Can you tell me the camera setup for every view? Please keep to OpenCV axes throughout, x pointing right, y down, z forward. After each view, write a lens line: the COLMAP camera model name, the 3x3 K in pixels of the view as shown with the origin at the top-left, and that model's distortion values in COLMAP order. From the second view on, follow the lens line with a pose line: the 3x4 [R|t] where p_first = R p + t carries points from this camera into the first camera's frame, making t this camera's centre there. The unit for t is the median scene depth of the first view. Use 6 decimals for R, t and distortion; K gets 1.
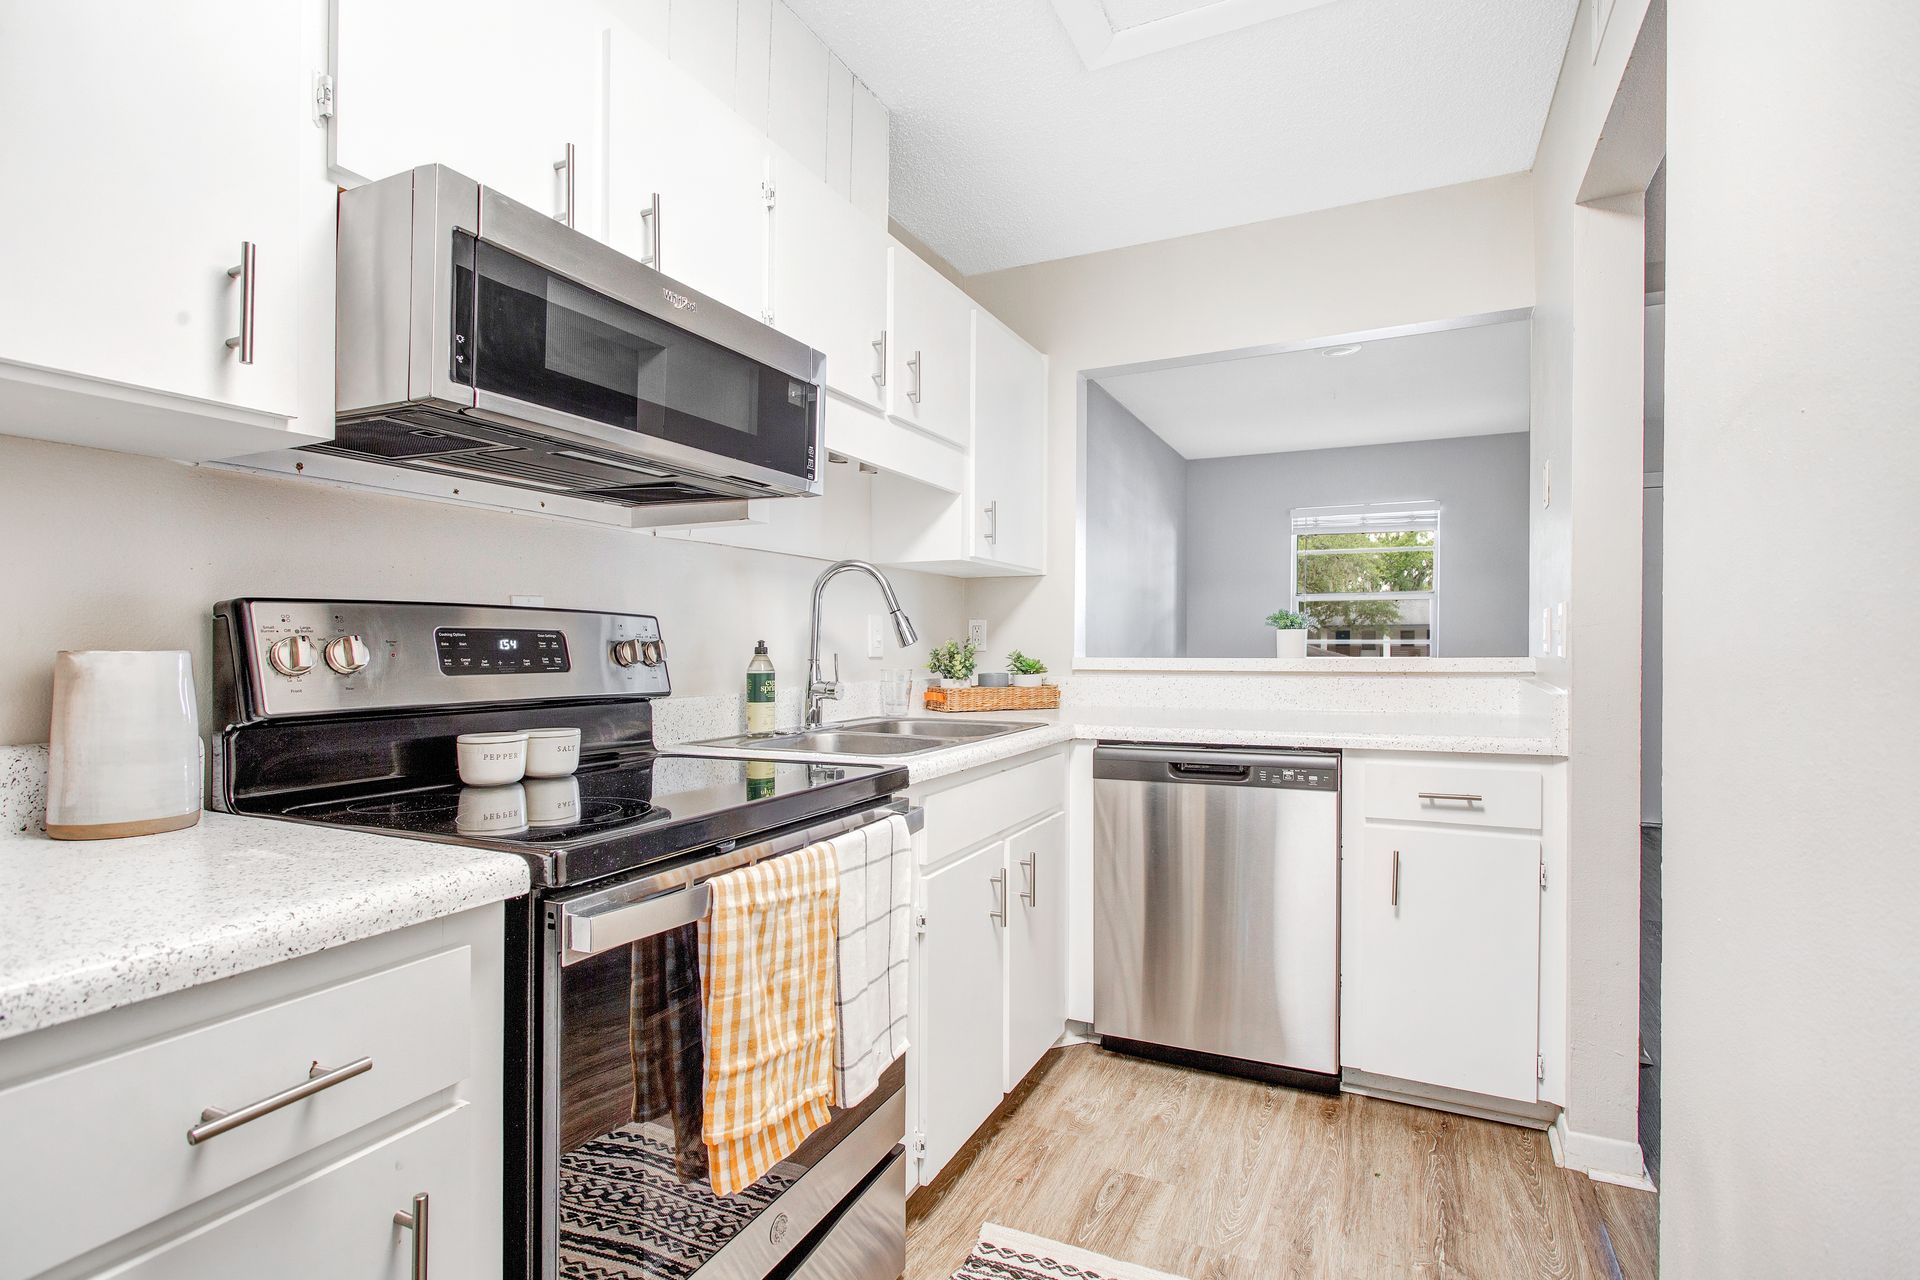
lens RADIAL K [[916.3, 0, 993.8], [0, 916.3, 645.3], [0, 0, 1]] dist [-0.001749, -0.002579]
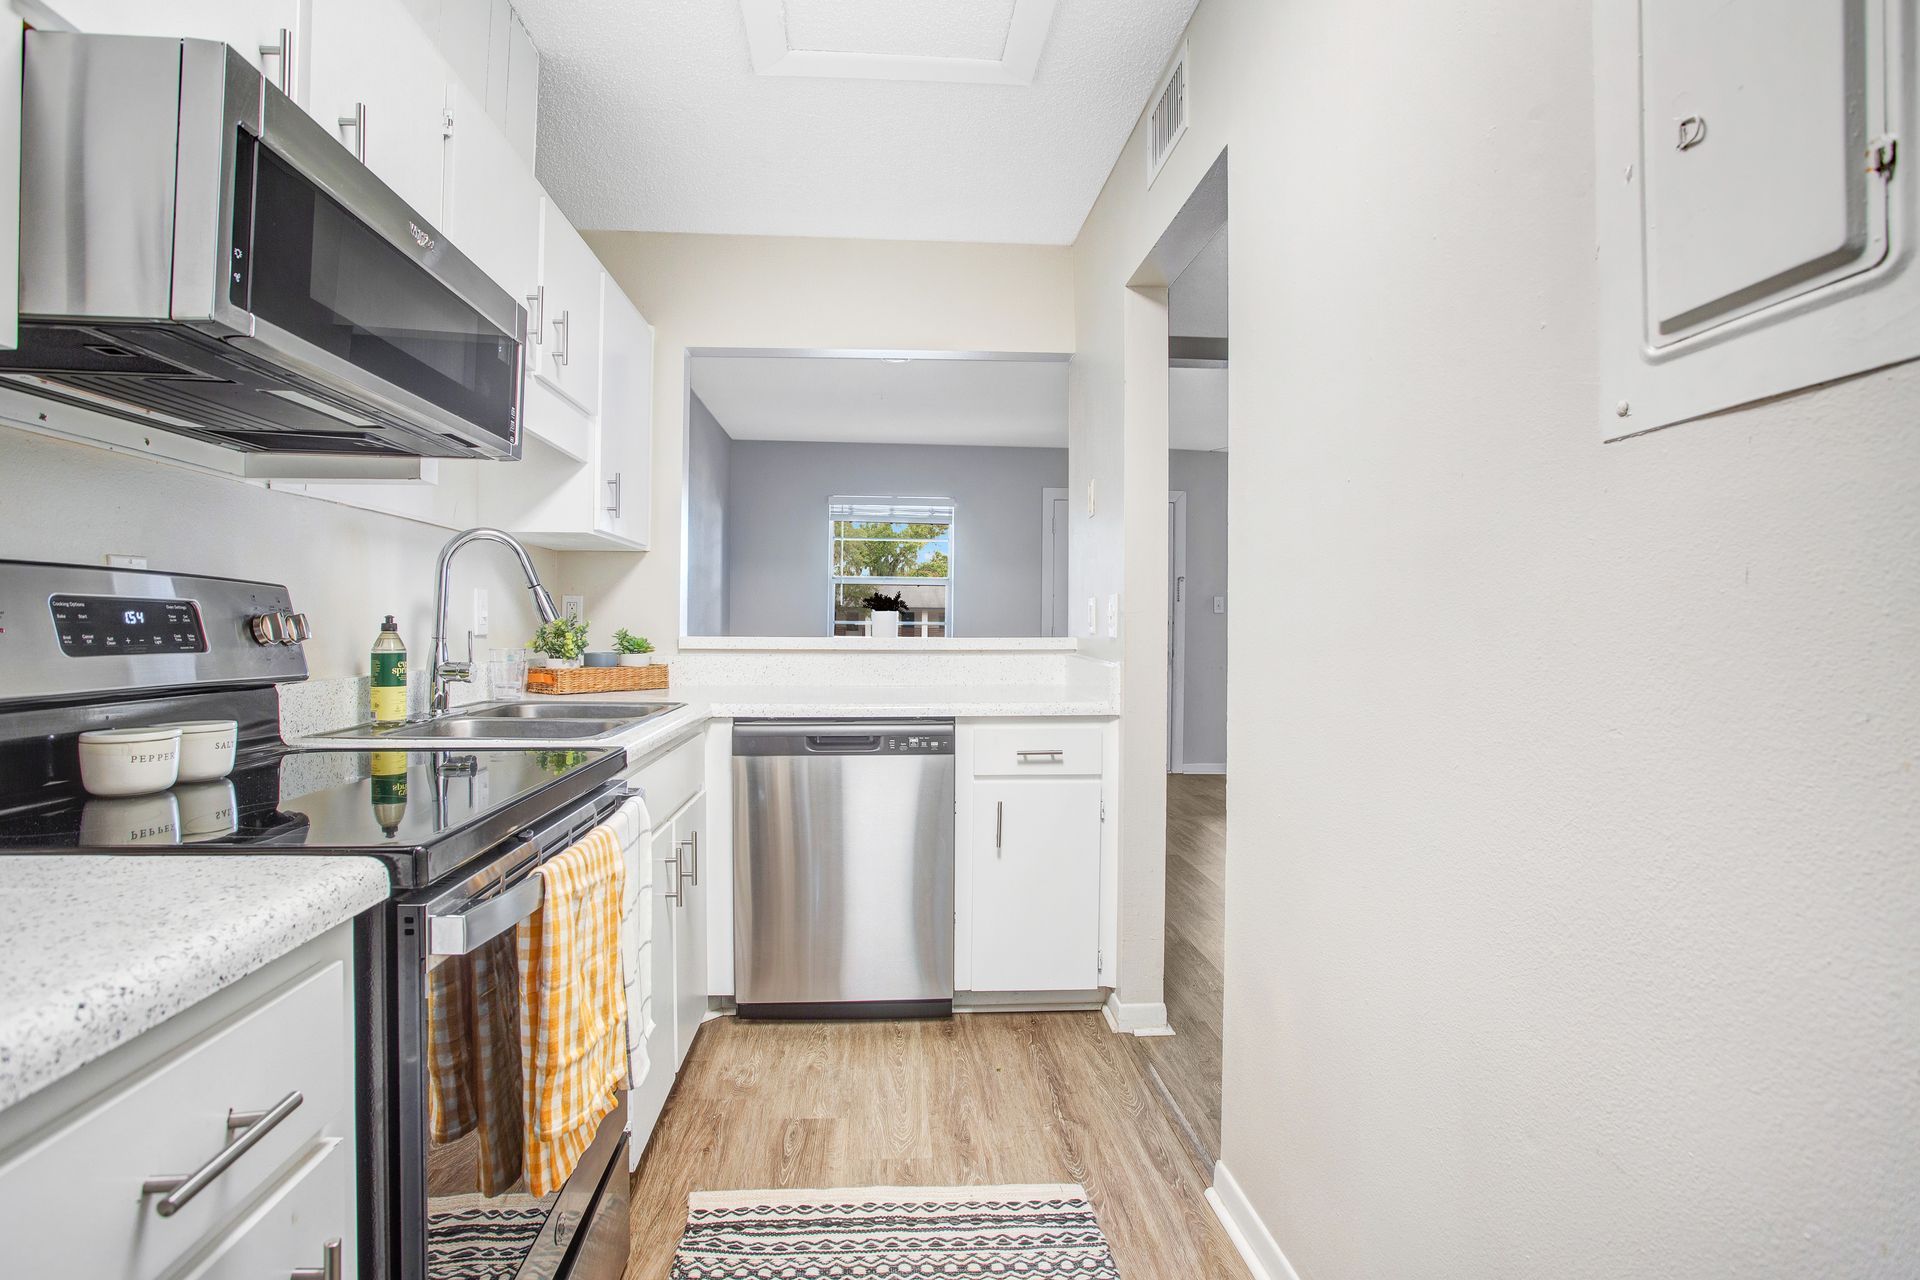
lens RADIAL K [[916.3, 0, 972.9], [0, 916.3, 632.3], [0, 0, 1]] dist [-0.001749, -0.002579]
pose [[0.874277, 0.007951, 0.485363, -0.217608], [-0.012218, 0.999910, 0.005627, -0.001228], [-0.485274, -0.010850, 0.874295, -0.030748]]
